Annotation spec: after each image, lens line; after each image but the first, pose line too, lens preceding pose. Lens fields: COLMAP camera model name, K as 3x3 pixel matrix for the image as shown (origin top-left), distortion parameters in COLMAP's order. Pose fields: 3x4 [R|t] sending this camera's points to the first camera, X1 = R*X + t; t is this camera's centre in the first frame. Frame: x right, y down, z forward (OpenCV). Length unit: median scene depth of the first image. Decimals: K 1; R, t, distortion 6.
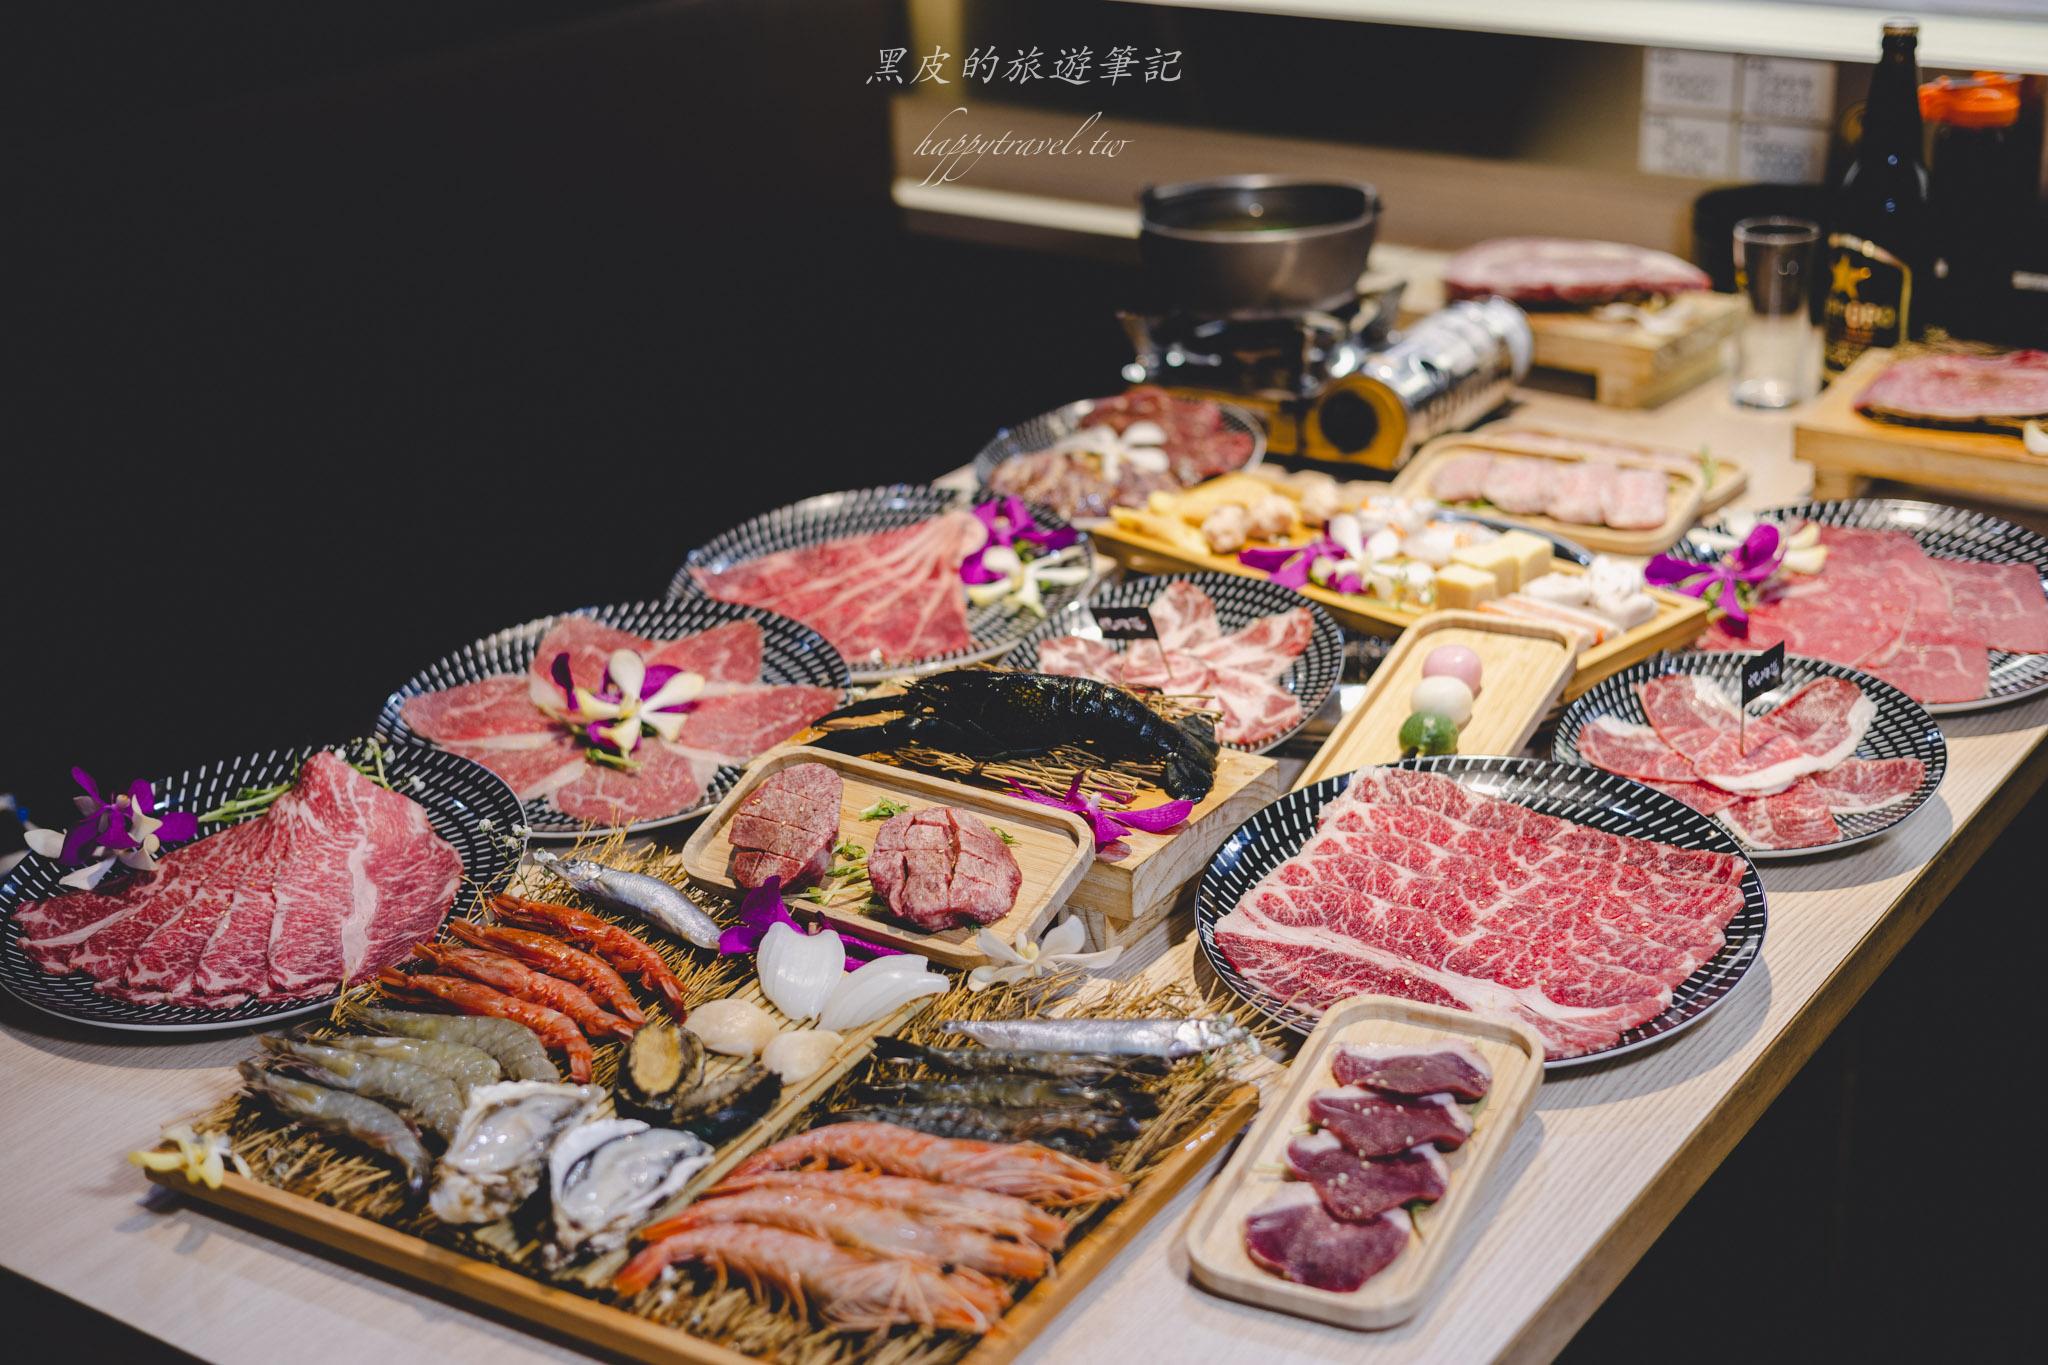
lens RADIAL K [[3215.7, 0, 1025.1], [0, 3215.7, 739.9], [0, 0, 1]] dist [0.036536, -0.213364]
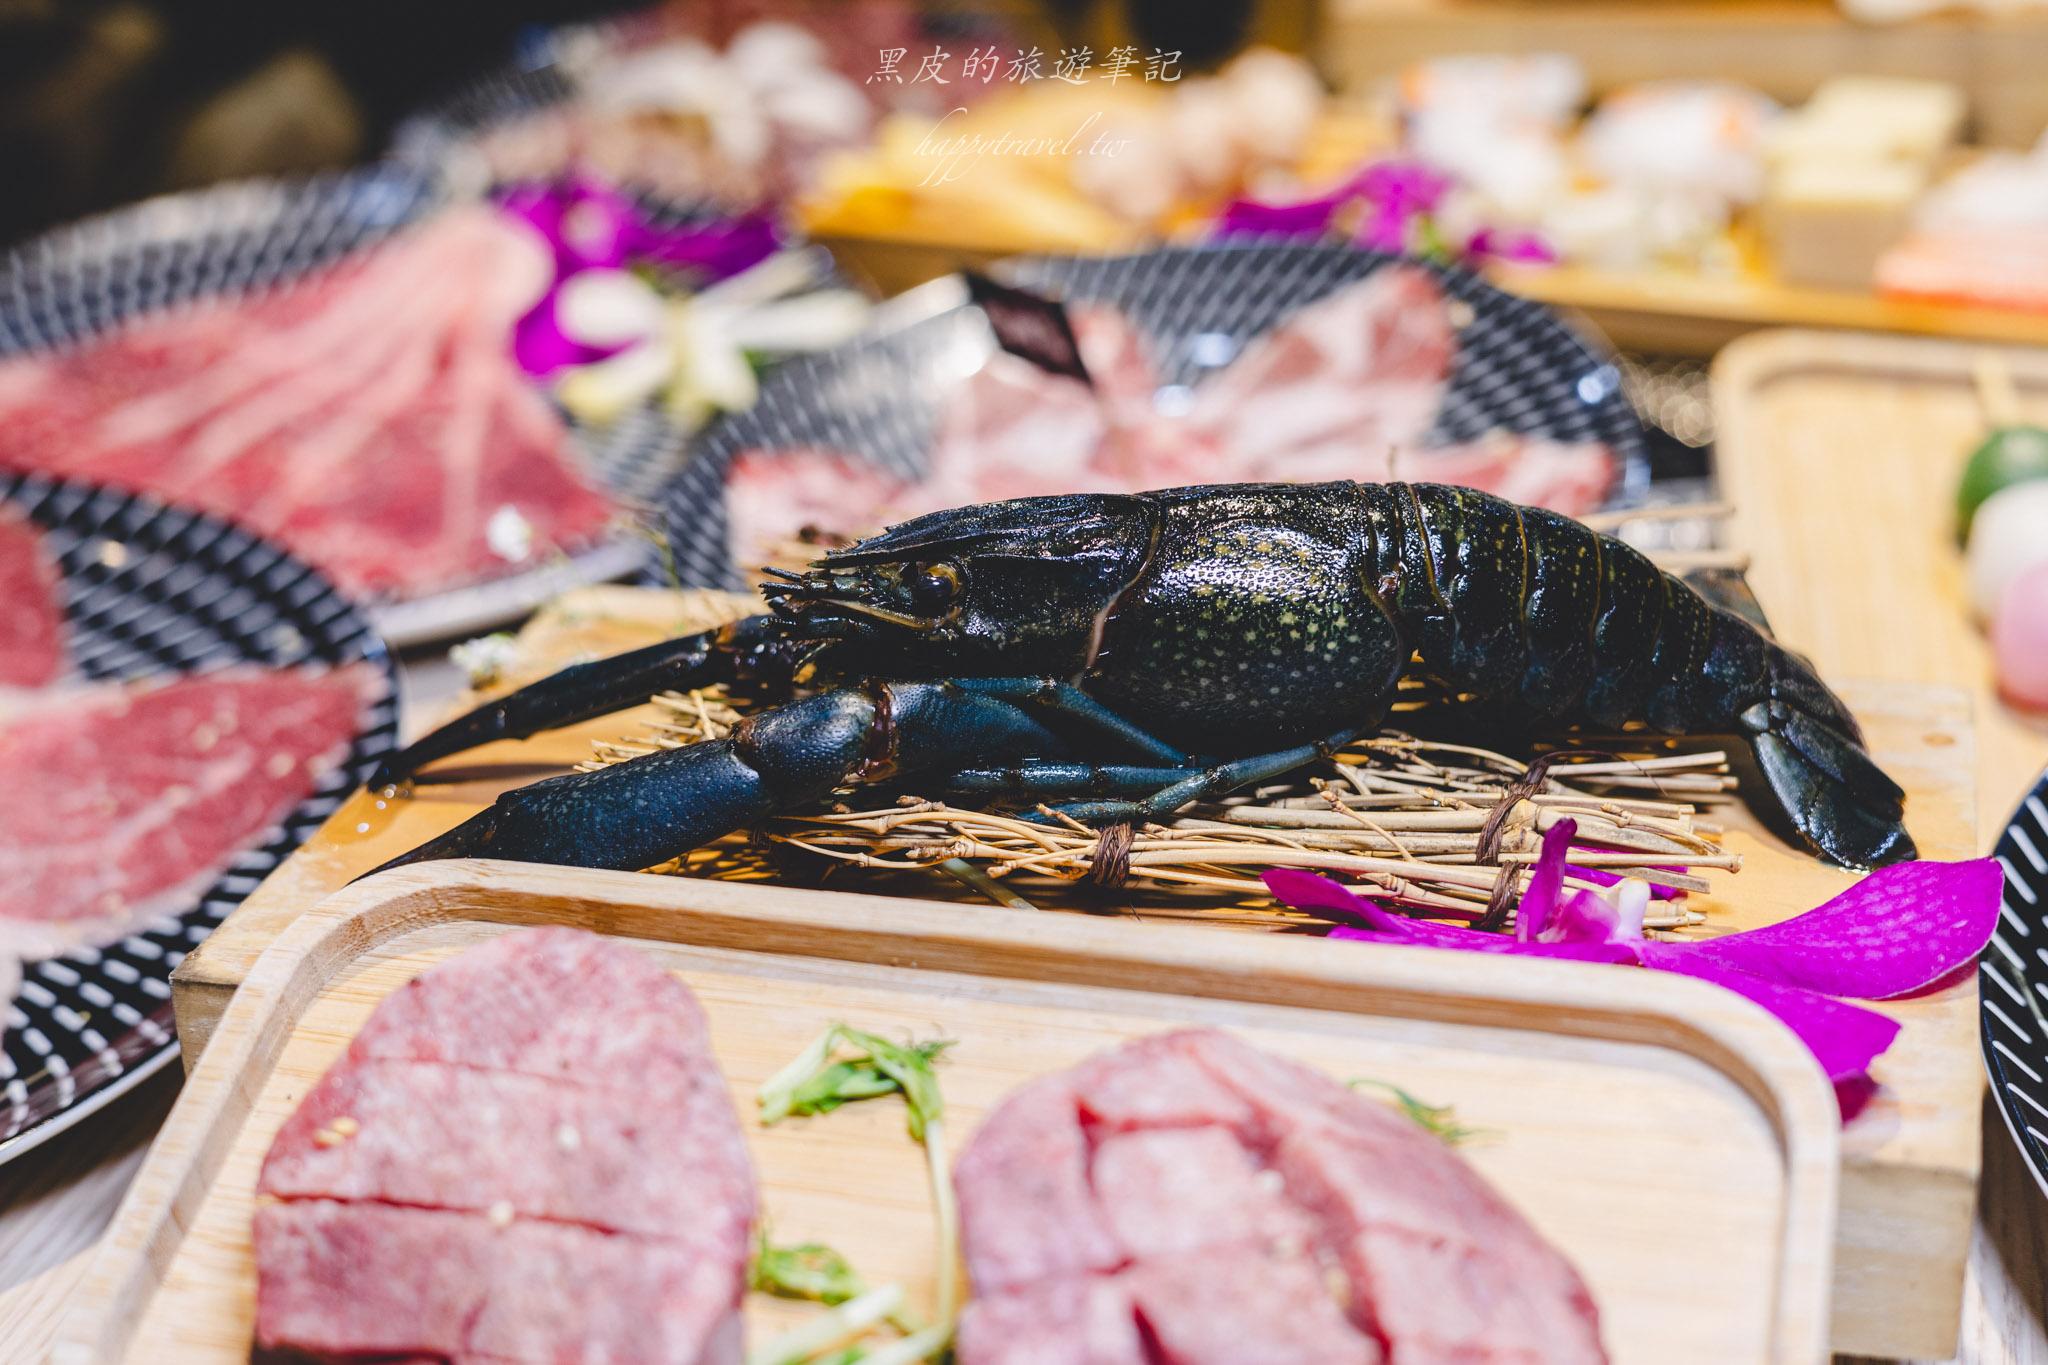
lens RADIAL K [[3215.7, 0, 1025.1], [0, 3215.7, 739.9], [0, 0, 1]] dist [0.036536, -0.213364]
pose [[0.948743, -0.134862, 0.285831, -0.098332], [0.133686, 0.990740, 0.023718, -0.007777], [-0.286382, 0.015709, 0.957987, 0.754294]]
